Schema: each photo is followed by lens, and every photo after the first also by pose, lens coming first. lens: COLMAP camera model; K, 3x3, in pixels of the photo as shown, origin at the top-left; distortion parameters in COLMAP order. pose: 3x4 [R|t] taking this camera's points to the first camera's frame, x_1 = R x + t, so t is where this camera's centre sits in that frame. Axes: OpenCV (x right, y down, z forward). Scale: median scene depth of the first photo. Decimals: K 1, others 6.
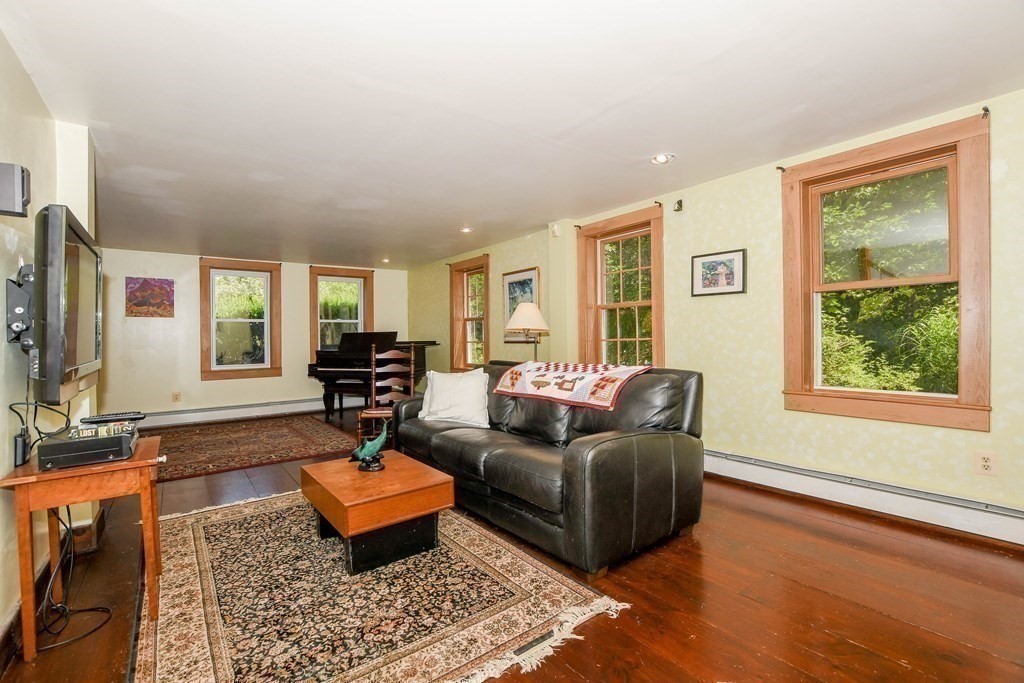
lens RADIAL K [[456.1, 0, 531.6], [0, 456.1, 339.7], [0, 0, 1]] dist [-0.028819, 0.002509]
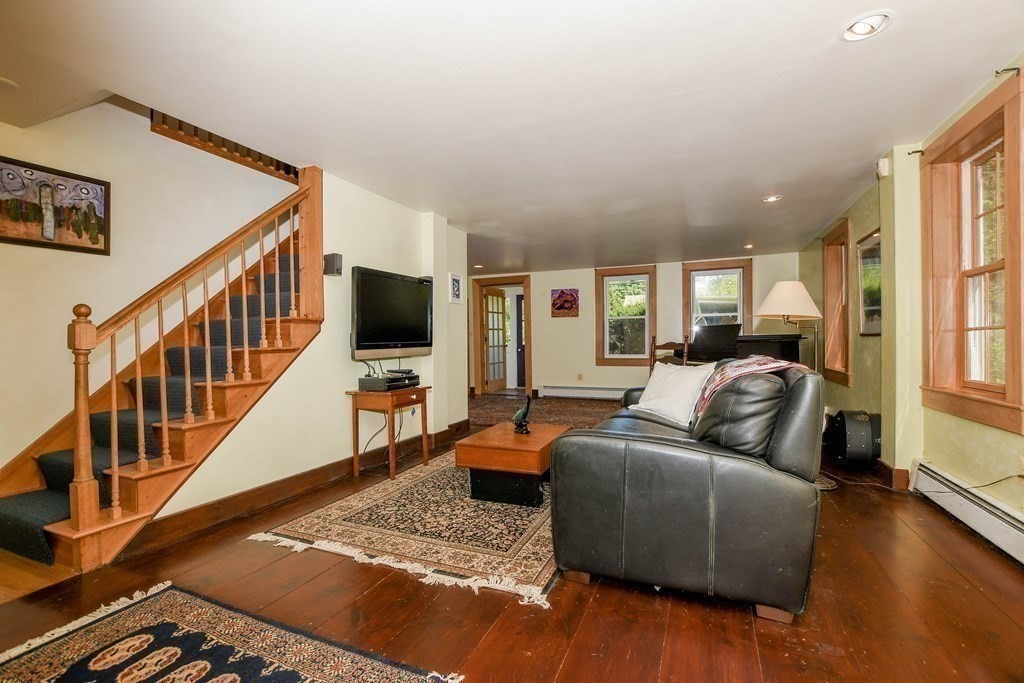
lens RADIAL K [[456.1, 0, 487.7], [0, 456.1, 345.9], [0, 0, 1]] dist [-0.028819, 0.002509]
pose [[0.459691, 0.018862, -0.887879, 0.569534], [-0.000658, 0.999781, 0.020899, 0.016200], [0.888079, -0.009023, 0.459603, 0.269115]]
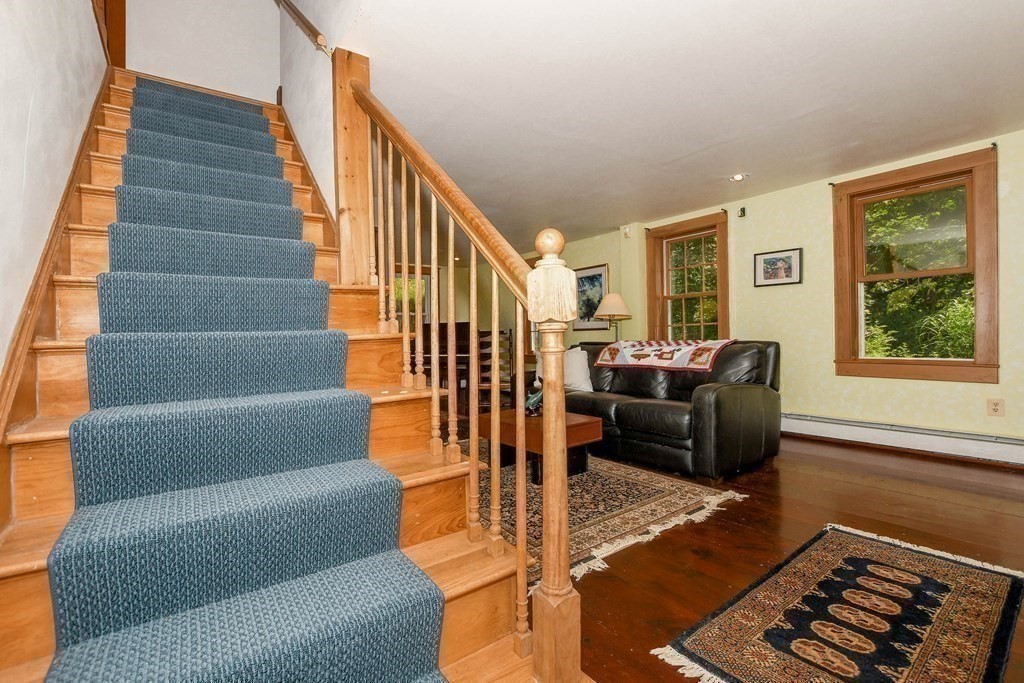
lens RADIAL K [[456.1, 0, 537.9], [0, 456.1, 337.1], [0, 0, 1]] dist [-0.028819, 0.002509]
pose [[0.999906, -0.004189, -0.013073, -0.254038], [0.004181, 0.999991, -0.000671, 0.045240], [0.013076, 0.000616, 0.999914, -0.267628]]
